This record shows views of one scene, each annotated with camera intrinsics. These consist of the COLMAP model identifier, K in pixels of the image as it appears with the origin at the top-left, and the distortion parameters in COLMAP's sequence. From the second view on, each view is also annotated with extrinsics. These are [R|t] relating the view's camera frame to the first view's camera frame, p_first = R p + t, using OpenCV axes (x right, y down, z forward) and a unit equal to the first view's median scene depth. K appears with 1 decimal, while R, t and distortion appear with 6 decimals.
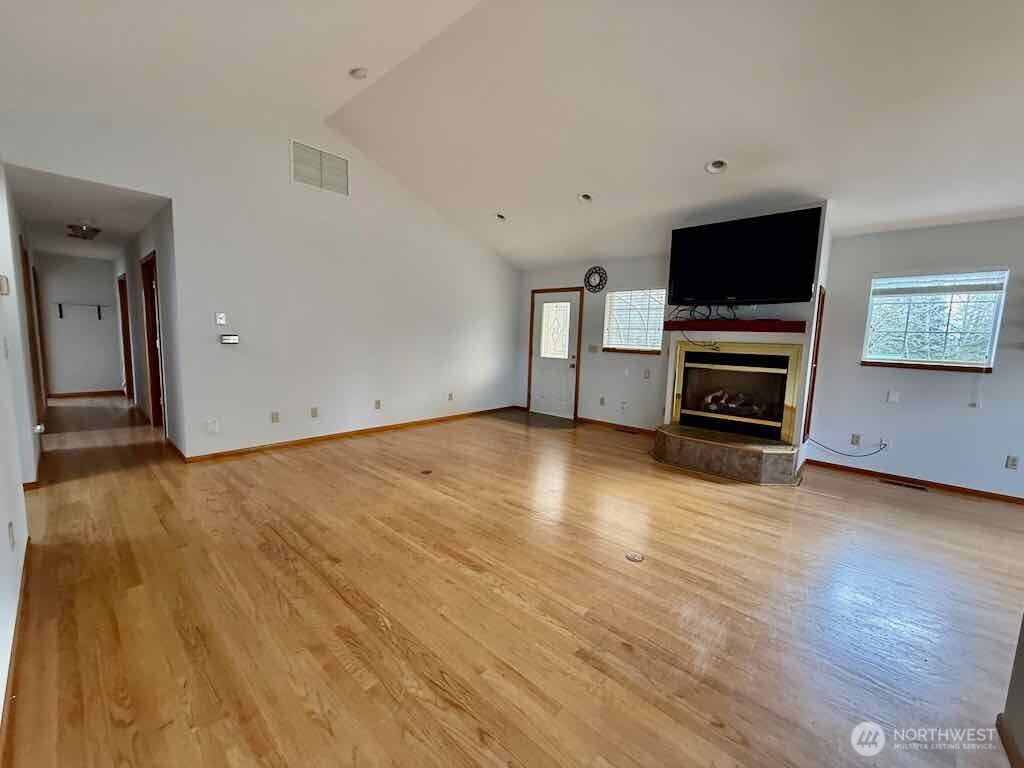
lens RADIAL K [[409.1, 0, 511.1], [0, 409.1, 382.1], [0, 0, 1]] dist [0.000161, 0.000094]
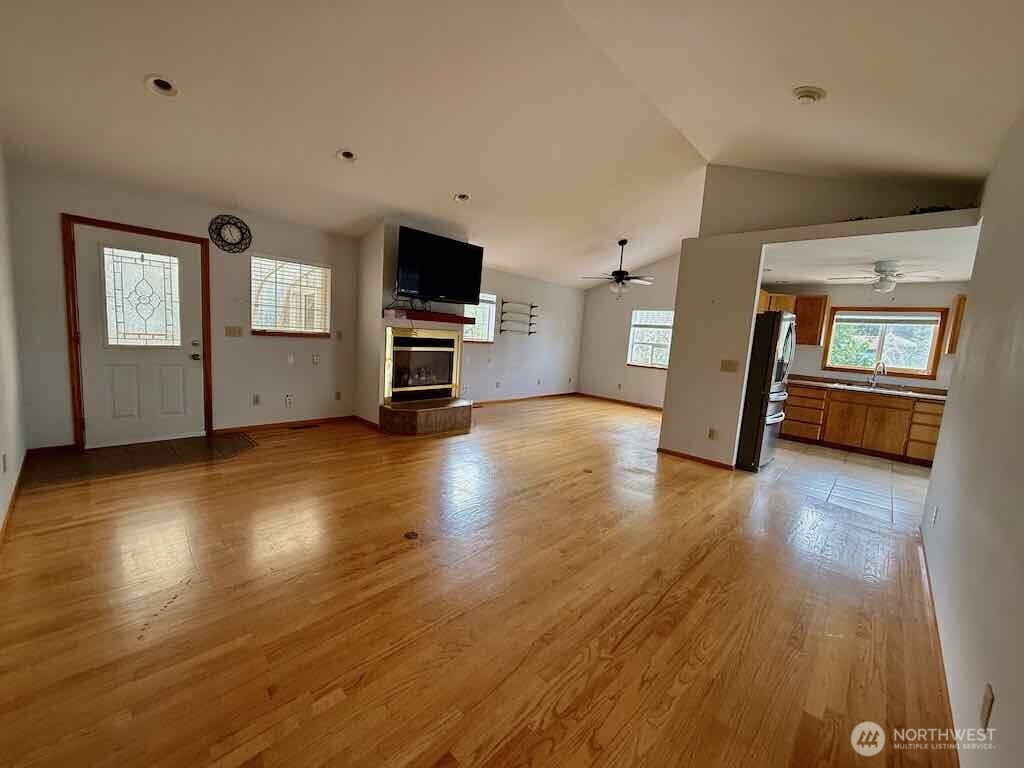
lens RADIAL K [[409.1, 0, 511.1], [0, 409.1, 382.1], [0, 0, 1]] dist [0.000161, 0.000094]
pose [[0.019585, -0.150312, 0.988445, -0.698318], [0.044902, 0.987769, 0.149319, -0.106067], [-0.998799, 0.041459, 0.026095, 0.667214]]
